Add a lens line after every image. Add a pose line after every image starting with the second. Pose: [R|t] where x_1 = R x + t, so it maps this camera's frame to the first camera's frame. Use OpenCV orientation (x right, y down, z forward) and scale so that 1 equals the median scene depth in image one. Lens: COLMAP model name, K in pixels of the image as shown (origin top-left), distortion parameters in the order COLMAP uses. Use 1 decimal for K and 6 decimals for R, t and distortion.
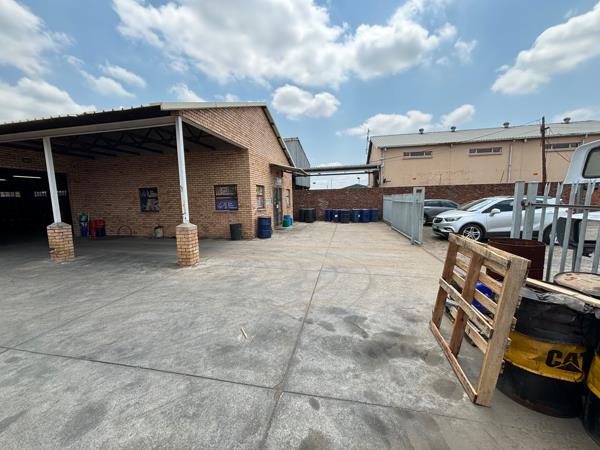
lens RADIAL K [[239.6, 0, 299.6], [0, 239.6, 222.9], [0, 0, 1]] dist [-0.003987, -0.000554]
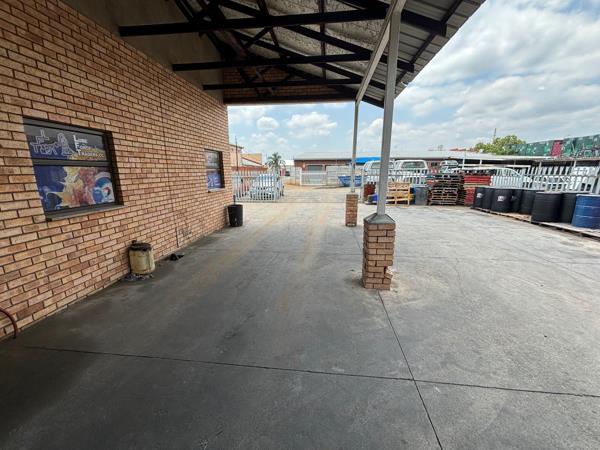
lens RADIAL K [[239.6, 0, 299.6], [0, 239.6, 222.9], [0, 0, 1]] dist [-0.003987, -0.000554]
pose [[-0.080055, -0.183622, 0.979732, -1.602958], [0.119423, 0.974040, 0.192314, -0.095605], [-0.989611, 0.132398, -0.056048, 1.295963]]
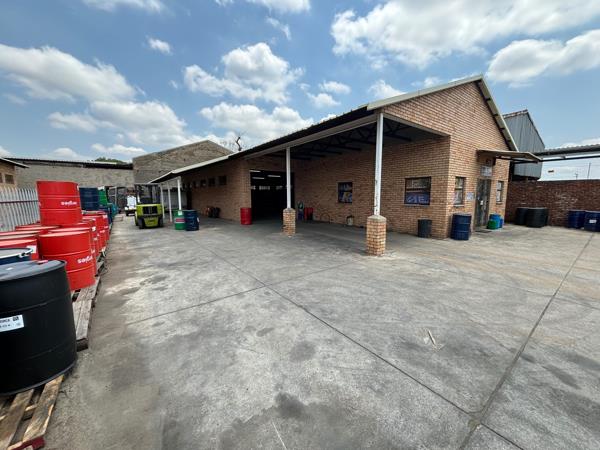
lens RADIAL K [[239.6, 0, 299.6], [0, 239.6, 222.9], [0, 0, 1]] dist [-0.003987, -0.000554]
pose [[0.742995, 0.097121, -0.662213, -0.018701], [-0.079247, 0.995221, 0.057047, 0.002605], [0.664589, 0.010093, 0.747141, -0.017084]]
